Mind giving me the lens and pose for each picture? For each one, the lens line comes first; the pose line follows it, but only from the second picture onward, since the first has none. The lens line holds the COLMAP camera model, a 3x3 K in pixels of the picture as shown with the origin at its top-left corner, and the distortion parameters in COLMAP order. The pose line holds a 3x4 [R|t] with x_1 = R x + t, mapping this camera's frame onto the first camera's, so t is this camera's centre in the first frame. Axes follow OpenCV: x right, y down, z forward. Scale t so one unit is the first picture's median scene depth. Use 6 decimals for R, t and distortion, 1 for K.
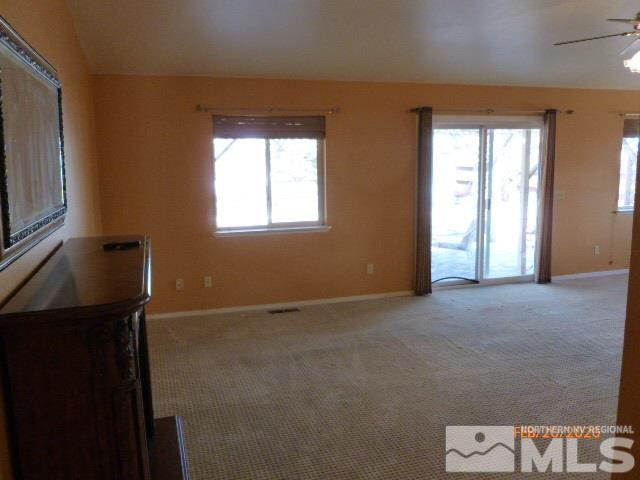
lens RADIAL K [[542.3, 0, 320.0], [0, 542.3, 240.0], [0, 0, 1]] dist [-0.029385, -0.003813]
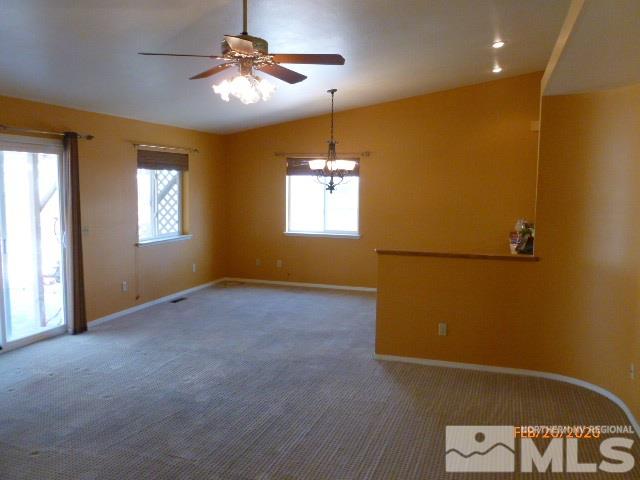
lens RADIAL K [[542.3, 0, 320.0], [0, 542.3, 240.0], [0, 0, 1]] dist [-0.029385, -0.003813]
pose [[0.578728, -0.058244, 0.813438, -0.052488], [0.102530, 0.994728, -0.001721, -0.025866], [-0.809050, 0.084397, 0.581649, 0.174254]]
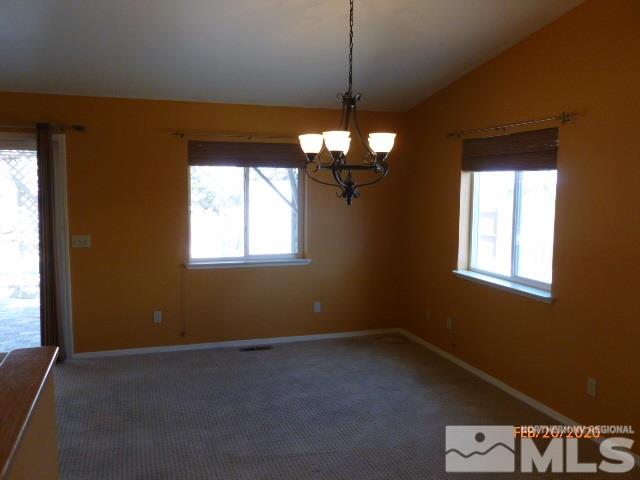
lens RADIAL K [[556.5, 0, 352.6], [0, 556.5, 243.4], [0, 0, 1]] dist [-0.012762, -0.016168]
pose [[0.998987, 0.023941, 0.038101, 0.781226], [-0.021894, 0.998340, -0.053269, -0.048853], [-0.039313, 0.052381, 0.997853, 0.237595]]
